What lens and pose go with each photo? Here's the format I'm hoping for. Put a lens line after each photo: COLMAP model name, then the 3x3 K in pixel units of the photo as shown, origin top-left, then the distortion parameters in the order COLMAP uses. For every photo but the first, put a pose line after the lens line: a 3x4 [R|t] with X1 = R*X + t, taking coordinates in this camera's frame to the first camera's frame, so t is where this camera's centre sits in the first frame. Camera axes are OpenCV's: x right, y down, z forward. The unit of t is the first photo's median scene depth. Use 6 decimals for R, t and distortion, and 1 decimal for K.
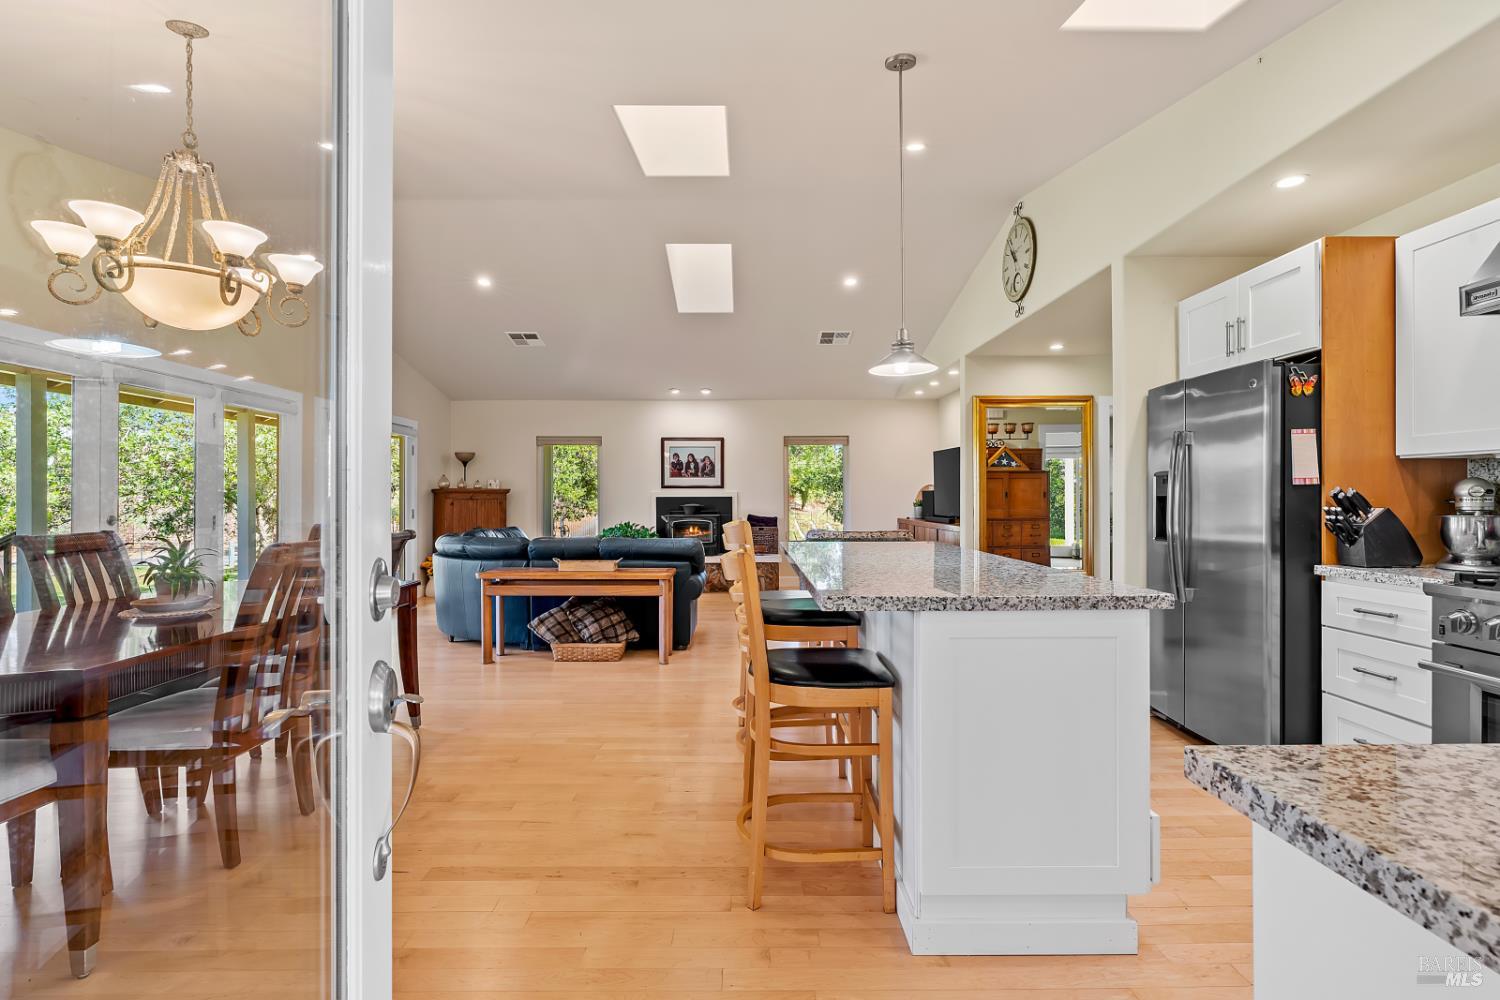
lens RADIAL K [[711.4, 0, 744.7], [0, 711.4, 496.4], [0, 0, 1]] dist [-0.018216, 0.008048]
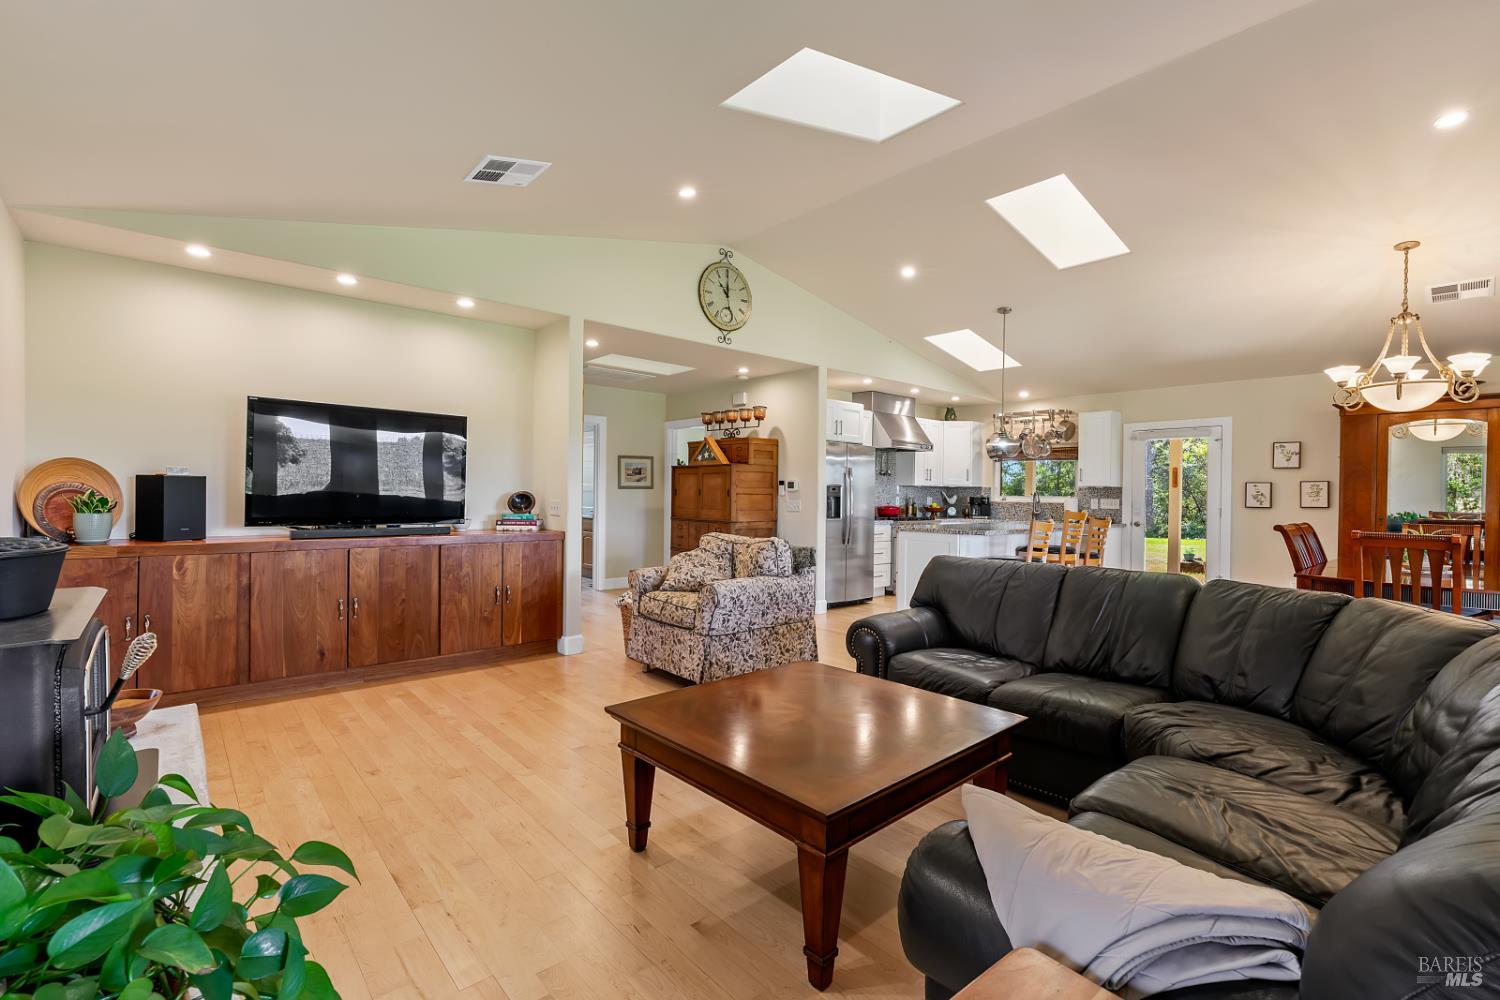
lens RADIAL K [[680.4, 0, 753.4], [0, 680.4, 493.7], [0, 0, 1]] dist [-0.016832, 0.007322]
pose [[-0.665357, -0.007686, 0.746486, -0.710992], [-0.013874, 0.999902, -0.002071, -0.001125], [-0.746396, -0.011735, -0.665398, 2.456982]]
